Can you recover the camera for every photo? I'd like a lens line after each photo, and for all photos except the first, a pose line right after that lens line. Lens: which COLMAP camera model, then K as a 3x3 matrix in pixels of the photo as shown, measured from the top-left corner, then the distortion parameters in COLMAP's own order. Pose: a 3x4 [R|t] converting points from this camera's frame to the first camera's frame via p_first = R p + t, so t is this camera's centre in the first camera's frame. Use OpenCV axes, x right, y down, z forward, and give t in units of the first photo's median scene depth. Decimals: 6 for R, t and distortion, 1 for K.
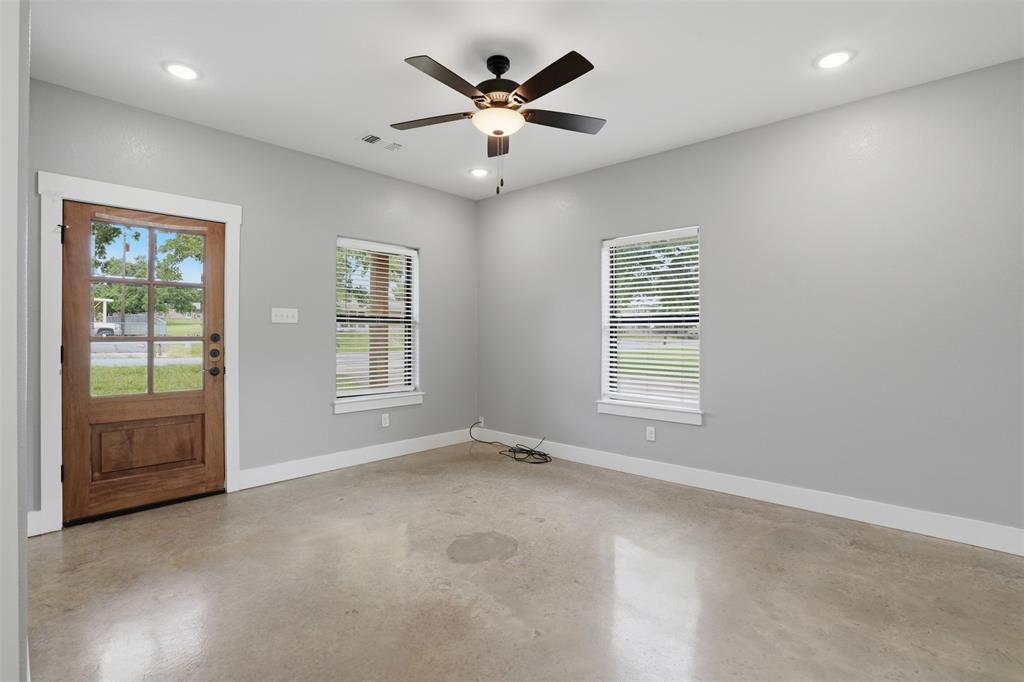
lens RADIAL K [[474.5, 0, 515.5], [0, 474.5, 340.1], [0, 0, 1]] dist [-0.035516, 0.002407]
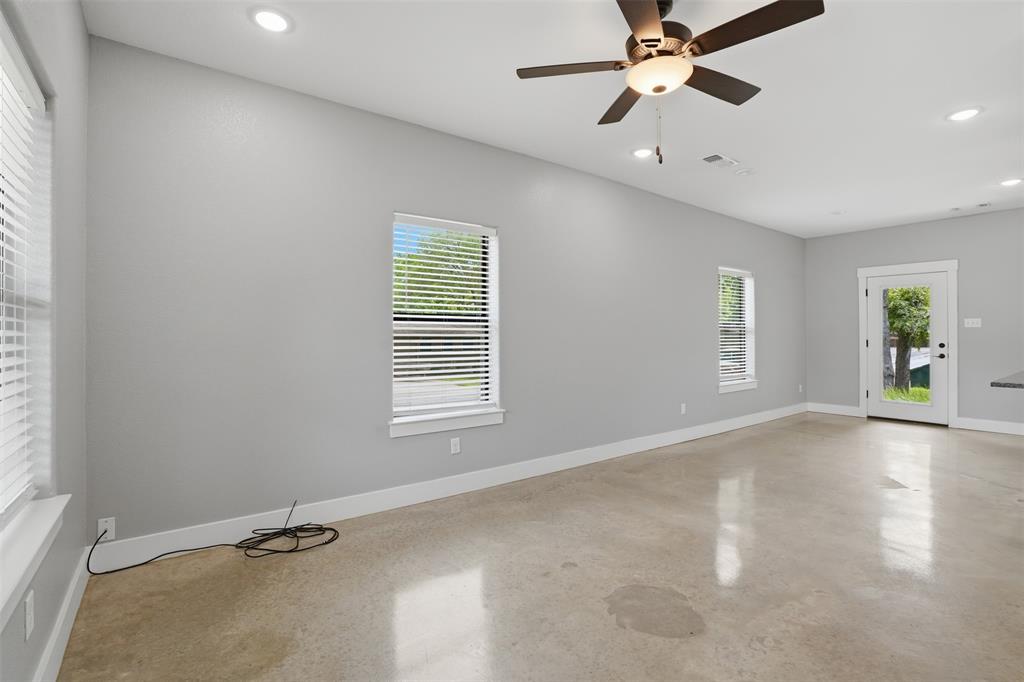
lens RADIAL K [[474.5, 0, 521.2], [0, 474.5, 337.1], [0, 0, 1]] dist [-0.035516, 0.002407]
pose [[0.189032, -0.000295, 0.981971, -0.733006], [0.015112, 0.999882, -0.002609, -0.004286], [-0.981855, 0.015333, 0.189014, 0.907219]]
